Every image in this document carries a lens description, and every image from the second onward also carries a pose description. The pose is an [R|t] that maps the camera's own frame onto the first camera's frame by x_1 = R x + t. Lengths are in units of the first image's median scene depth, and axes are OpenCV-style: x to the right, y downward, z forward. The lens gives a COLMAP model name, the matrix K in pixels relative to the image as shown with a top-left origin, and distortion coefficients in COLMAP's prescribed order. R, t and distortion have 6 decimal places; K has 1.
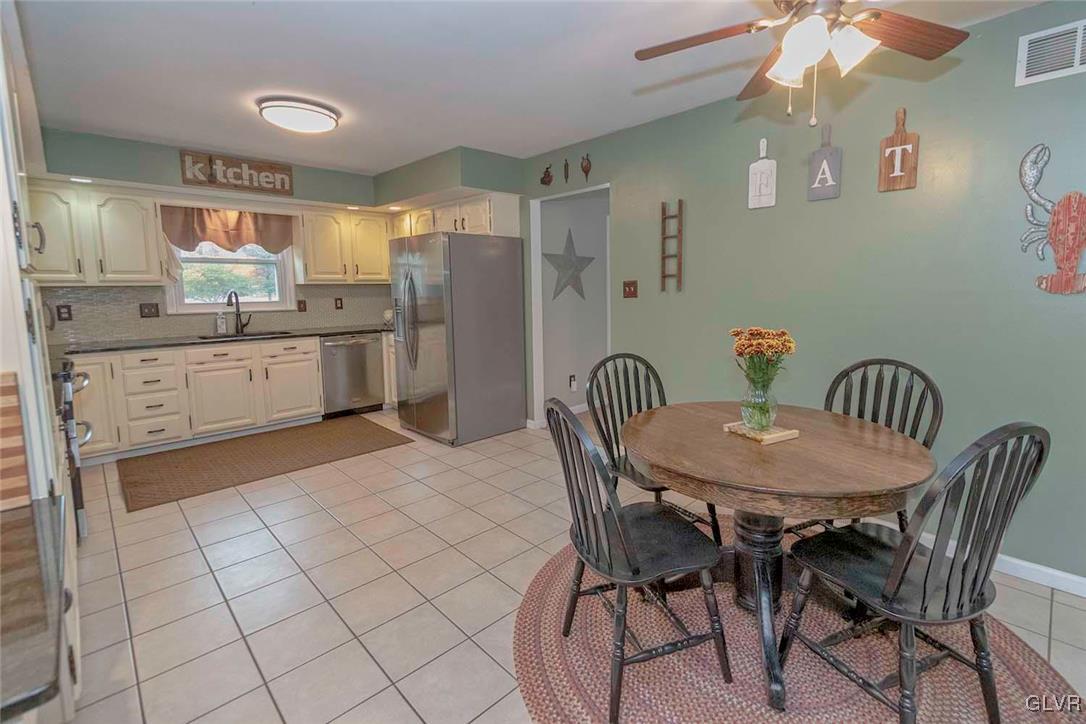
lens RADIAL K [[493.2, 0, 559.3], [0, 493.2, 344.7], [0, 0, 1]] dist [0.008152, -0.000244]
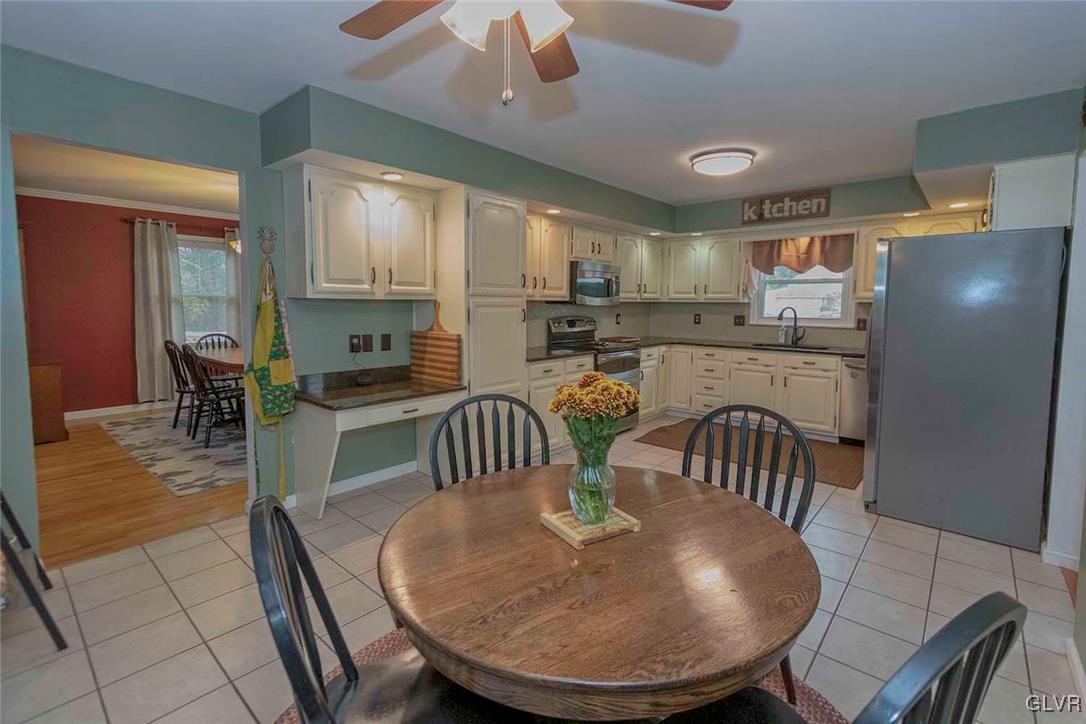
lens RADIAL K [[487.9, 0, 543.5], [0, 487.9, 341.0], [0, 0, 1]] dist [0.008907, -0.000071]
pose [[0.077211, 0.090081, -0.992937, 0.465719], [-0.126896, 0.988699, 0.079829, -0.053353], [0.988906, 0.119836, 0.087770, 0.370274]]
